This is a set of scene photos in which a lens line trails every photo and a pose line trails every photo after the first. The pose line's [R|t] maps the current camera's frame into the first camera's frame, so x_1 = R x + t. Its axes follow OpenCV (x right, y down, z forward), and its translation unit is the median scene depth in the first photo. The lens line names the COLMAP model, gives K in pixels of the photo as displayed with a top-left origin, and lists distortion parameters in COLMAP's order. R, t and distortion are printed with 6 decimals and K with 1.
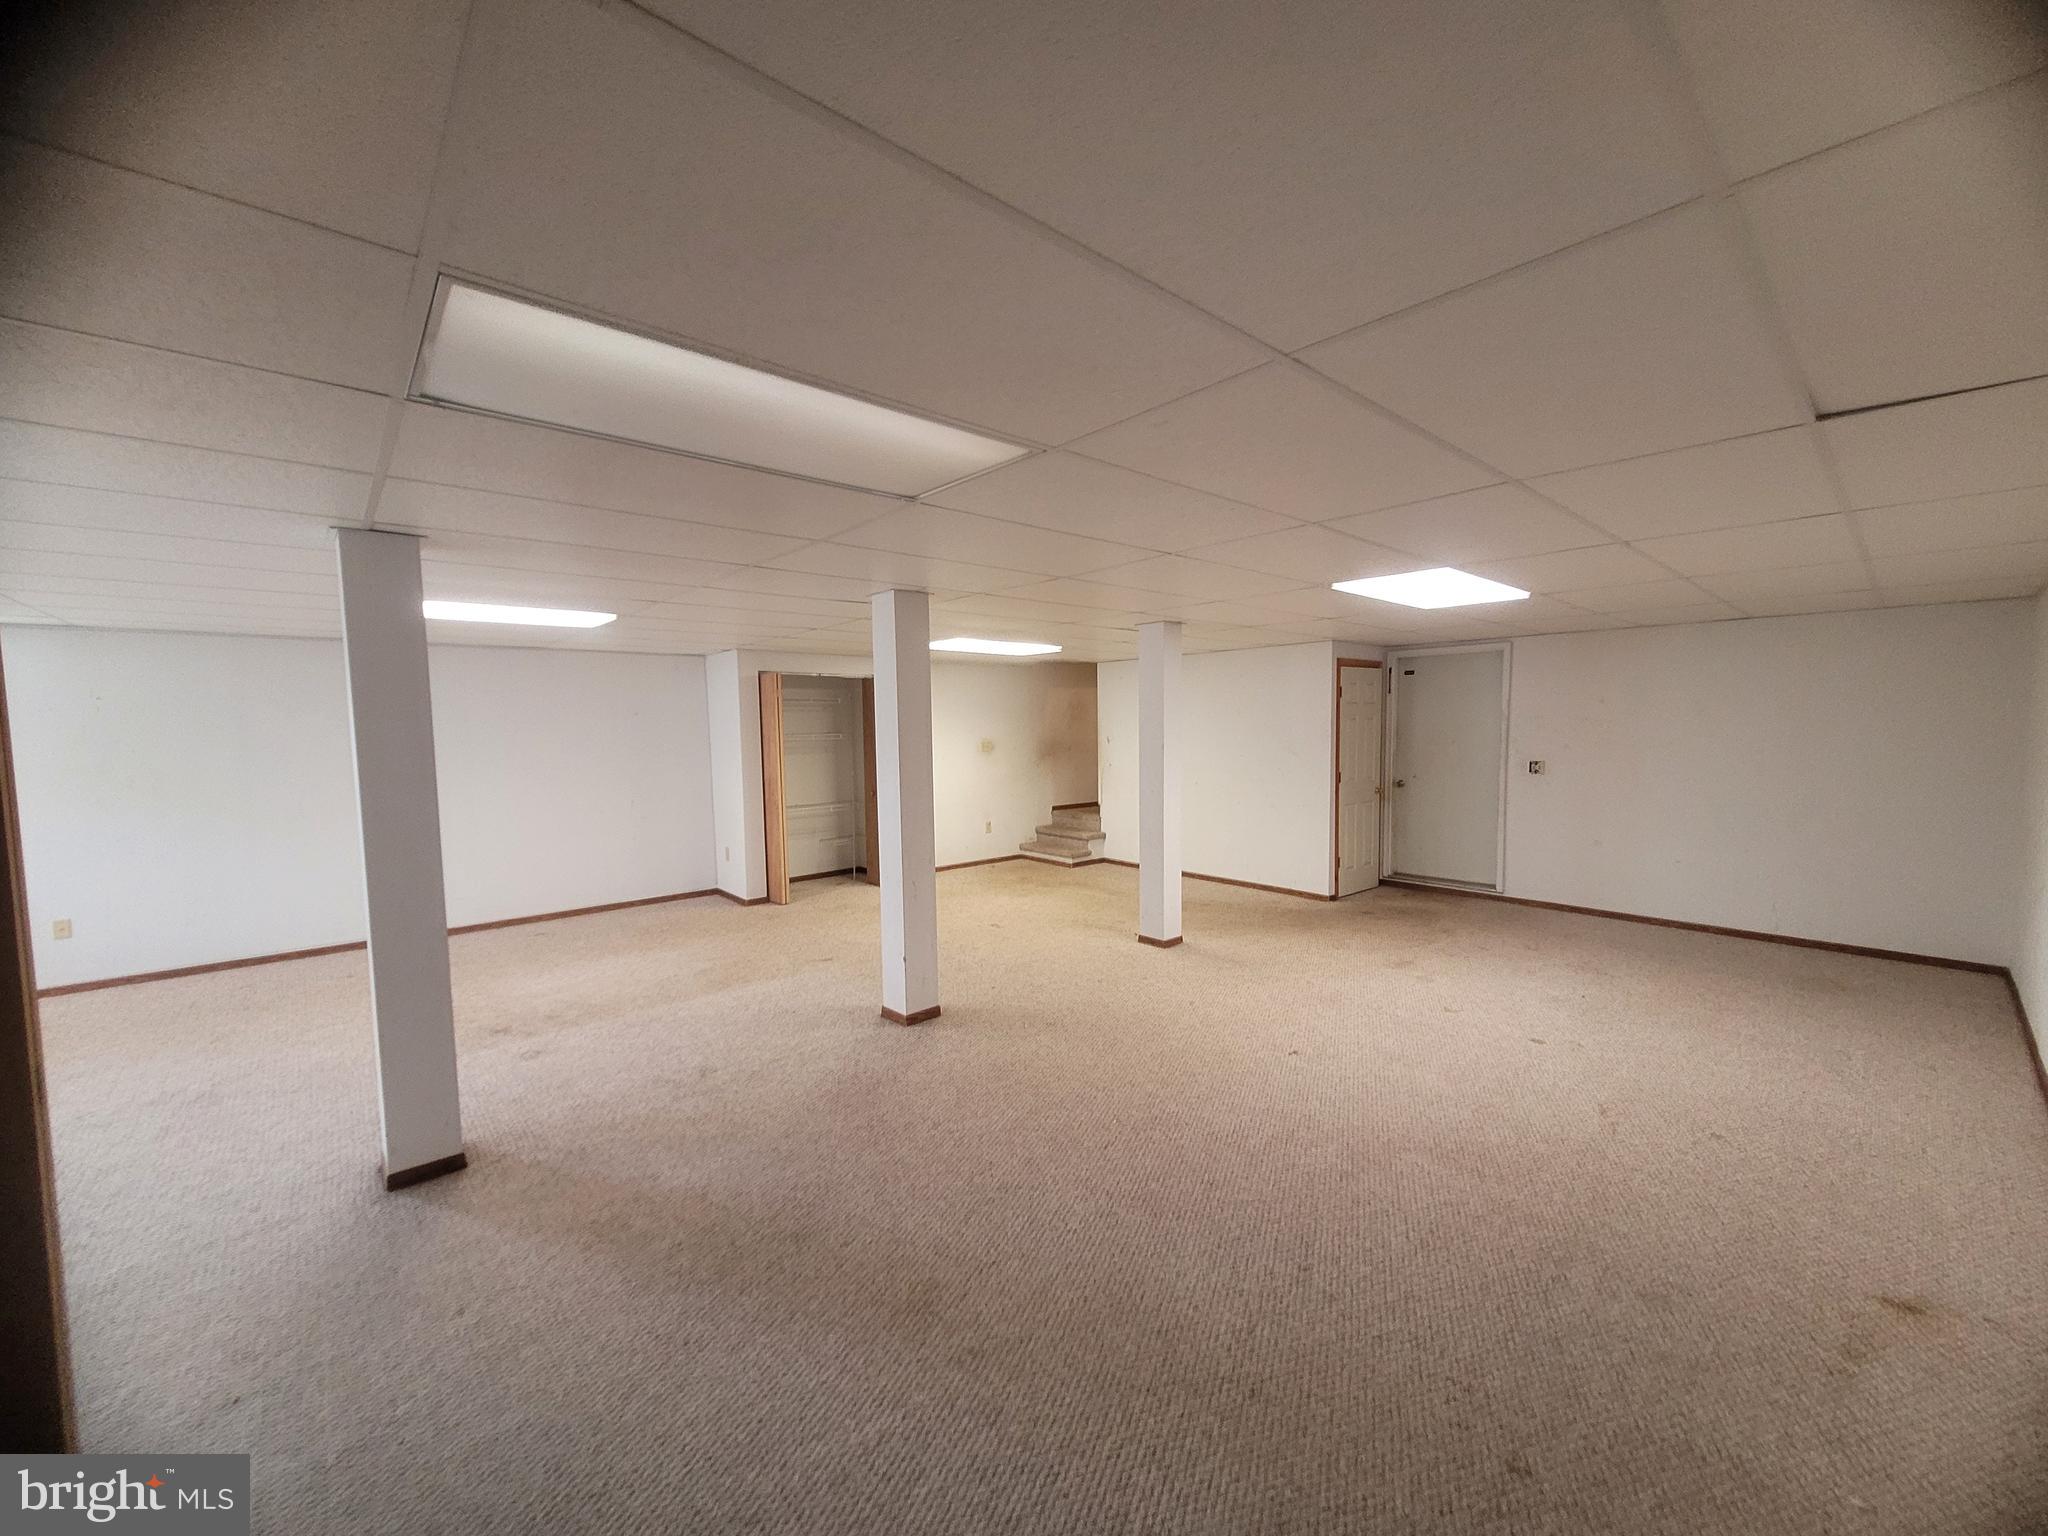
lens RADIAL K [[791.6, 0, 1026.3], [0, 791.6, 773.9], [0, 0, 1]] dist [-0.002126, 0.000085]
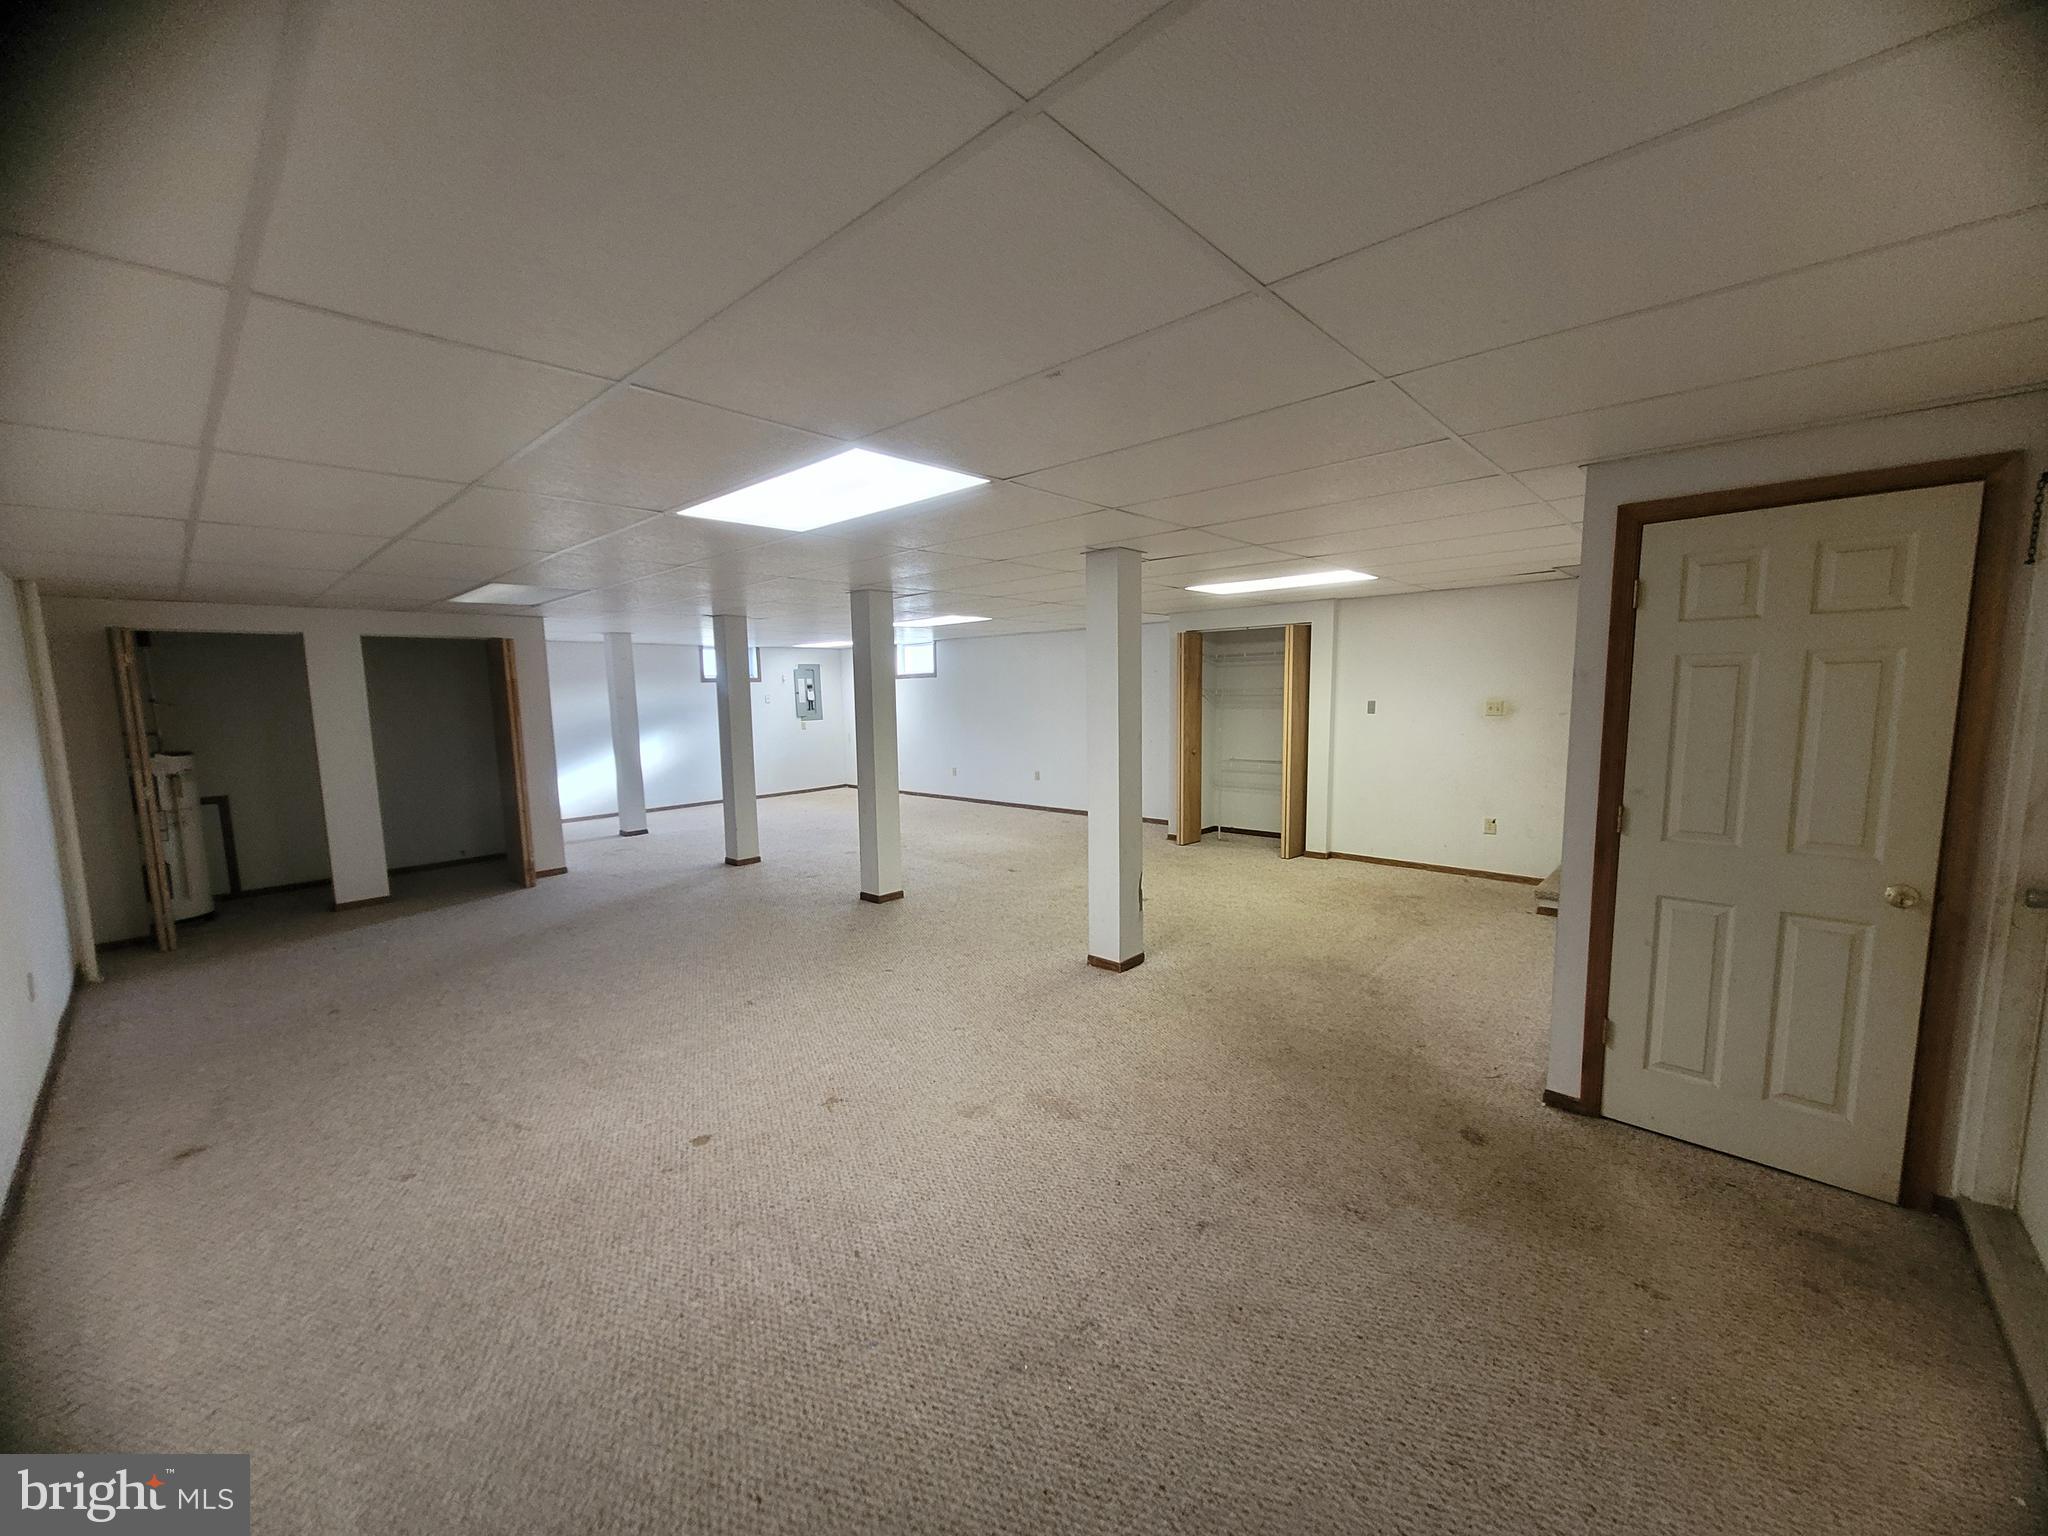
lens RADIAL K [[791.6, 0, 1025.2], [0, 791.6, 774.9], [0, 0, 1]] dist [-0.002126, 0.000085]
pose [[0.110123, 0.120837, -0.986545, 1.202222], [-0.046280, 0.992129, 0.116355, -0.079799], [0.992840, 0.032844, 0.114849, 1.068758]]
